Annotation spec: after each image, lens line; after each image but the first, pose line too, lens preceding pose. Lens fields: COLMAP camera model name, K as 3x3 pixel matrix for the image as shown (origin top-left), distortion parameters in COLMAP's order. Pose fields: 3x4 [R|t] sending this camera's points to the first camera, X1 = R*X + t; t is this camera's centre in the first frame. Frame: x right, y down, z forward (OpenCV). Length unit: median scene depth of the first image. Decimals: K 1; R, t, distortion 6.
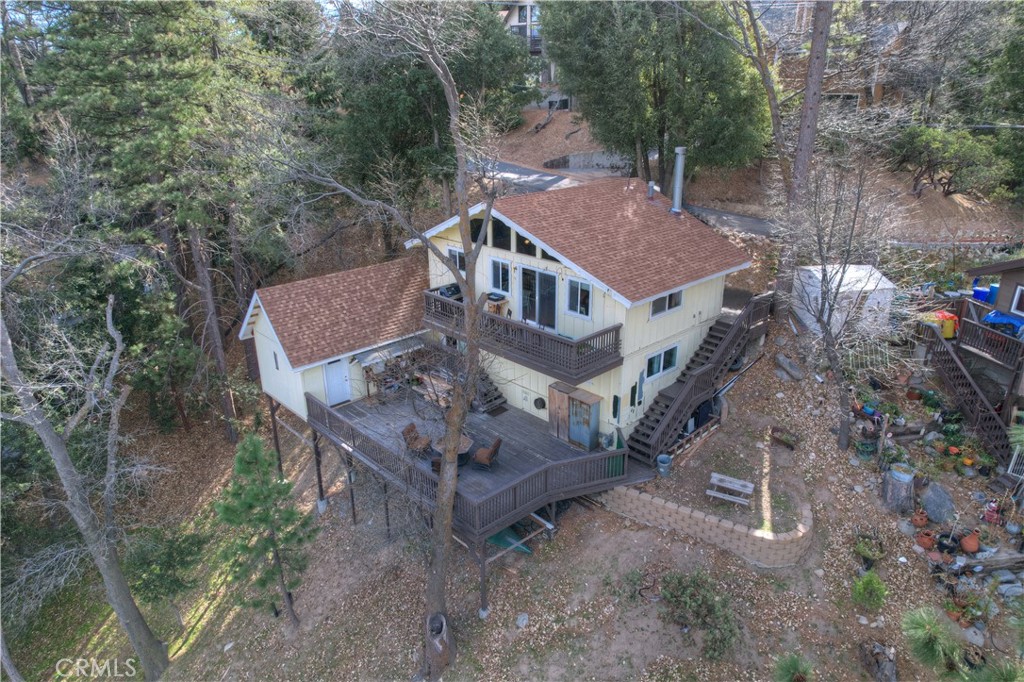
lens RADIAL K [[678.2, 0, 512.0], [0, 678.2, 341.0], [0, 0, 1]] dist [-0.043871, 0.000010]
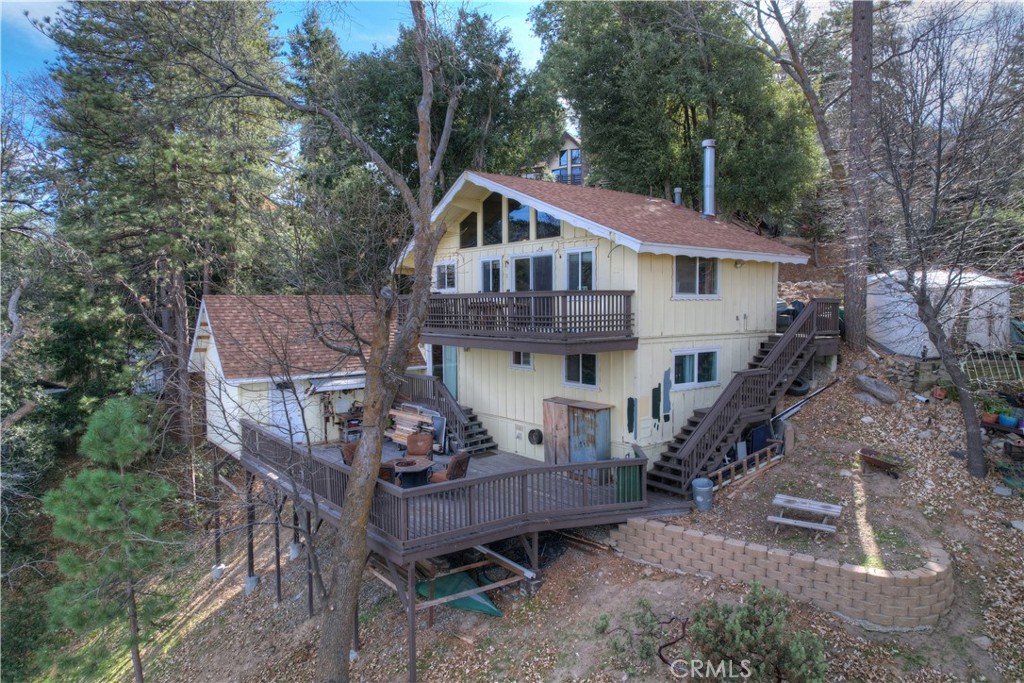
lens RADIAL K [[669.4, 0, 512.0], [0, 669.4, 341.5], [0, 0, 1]] dist [-0.080676, 0.080479]
pose [[0.995346, 0.005228, -0.096223, 0.094770], [-0.034910, 0.950263, -0.309485, 0.245098], [0.089819, 0.311404, 0.946023, 0.296323]]
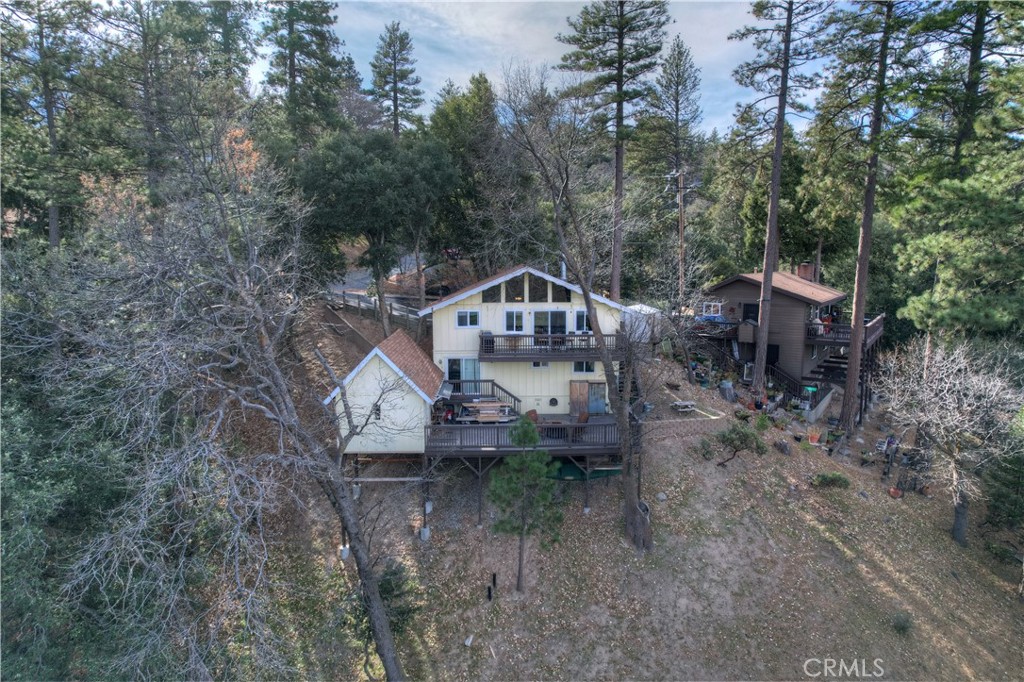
lens RADIAL K [[678.2, 0, 512.0], [0, 678.2, 341.0], [0, 0, 1]] dist [-0.043871, 0.000010]
pose [[0.675539, -0.093633, 0.731355, -1.203705], [0.273324, 0.953036, -0.130450, 0.147915], [-0.684792, 0.288021, 0.669405, 0.039503]]
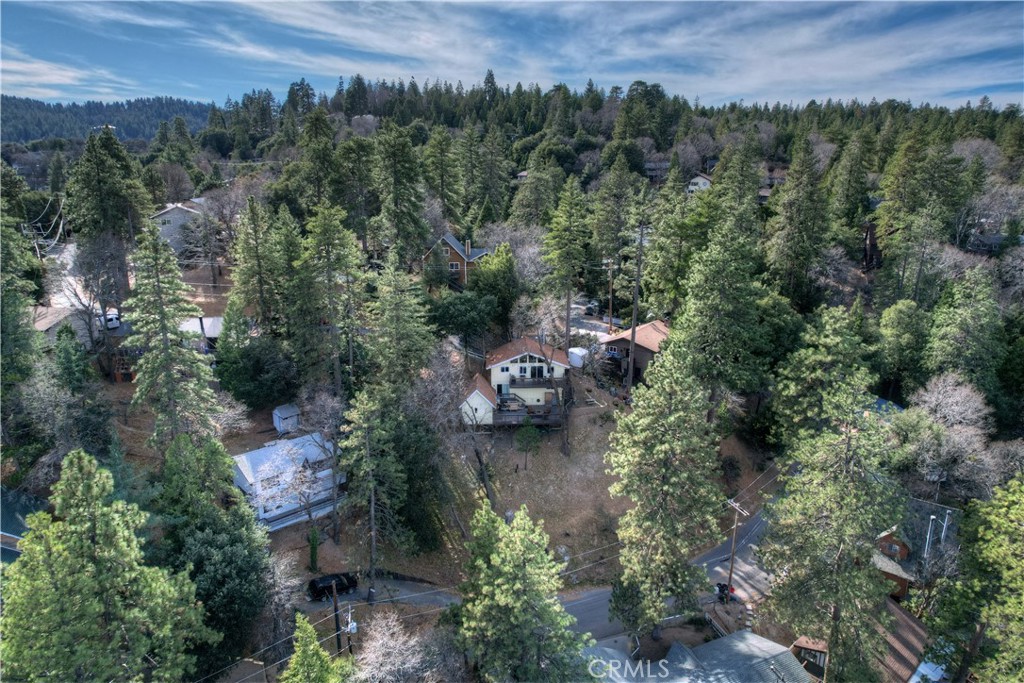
lens RADIAL K [[678.2, 0, 512.0], [0, 678.2, 341.5], [0, 0, 1]] dist [-0.043871, 0.000010]
pose [[0.674335, -0.190148, 0.713524, -2.969772], [0.277324, 0.960757, -0.006059, -0.265959], [-0.684371, 0.201963, 0.700605, -1.775436]]
